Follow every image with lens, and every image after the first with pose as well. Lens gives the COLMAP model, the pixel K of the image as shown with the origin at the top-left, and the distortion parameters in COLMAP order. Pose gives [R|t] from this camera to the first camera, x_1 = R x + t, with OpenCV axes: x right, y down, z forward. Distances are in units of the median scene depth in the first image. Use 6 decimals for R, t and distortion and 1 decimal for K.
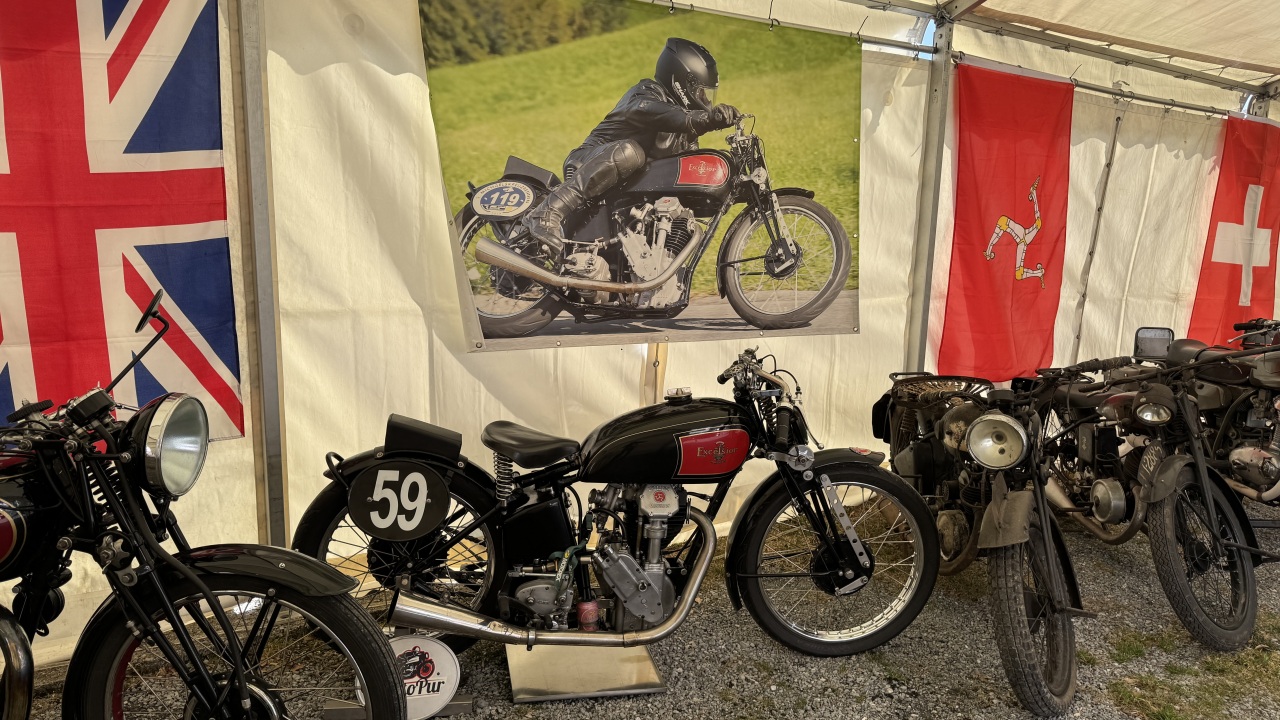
lens RADIAL K [[849.5, 0, 664.5], [0, 849.5, 364.9], [0, 0, 1]] dist [0.095419, -0.125426]
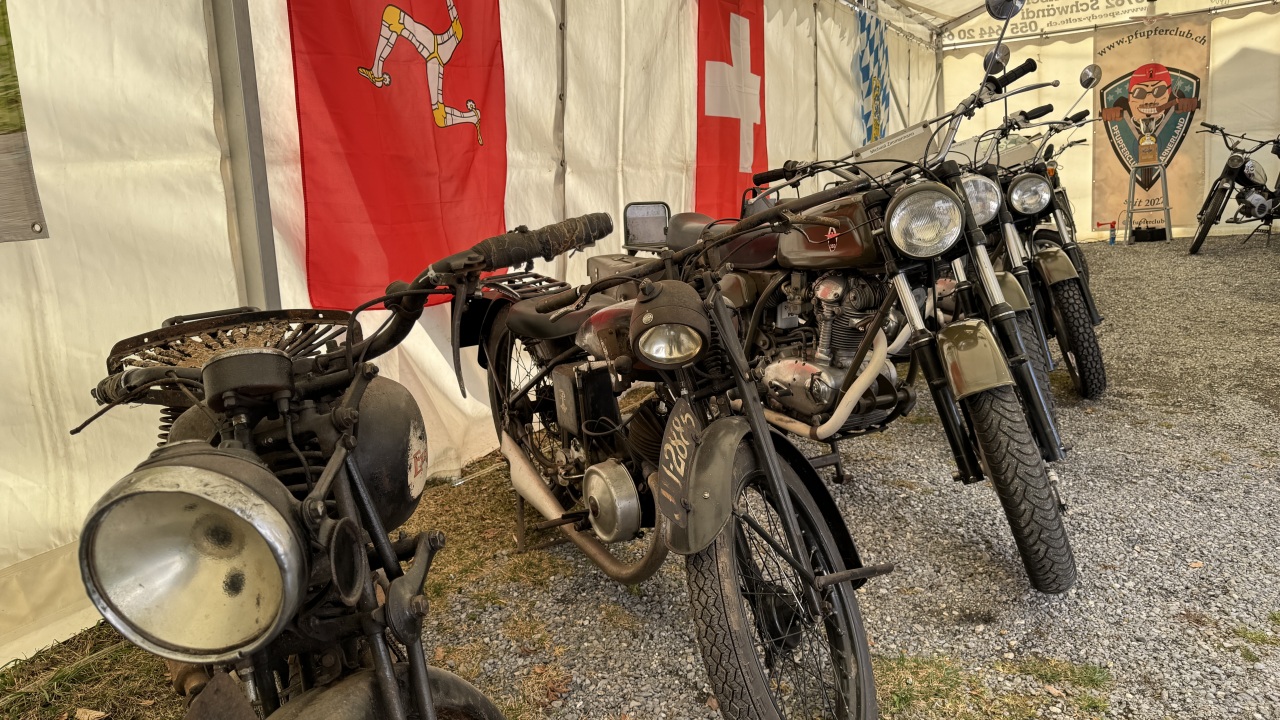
lens RADIAL K [[886.9, 0, 634.7], [0, 886.9, 362.2], [0, 0, 1]] dist [0.007364, -0.032015]
pose [[0.870181, -0.149677, 0.469448, 0.292422], [0.111381, 0.987837, 0.108498, 0.010148], [-0.479978, -0.042125, 0.876269, 0.534491]]
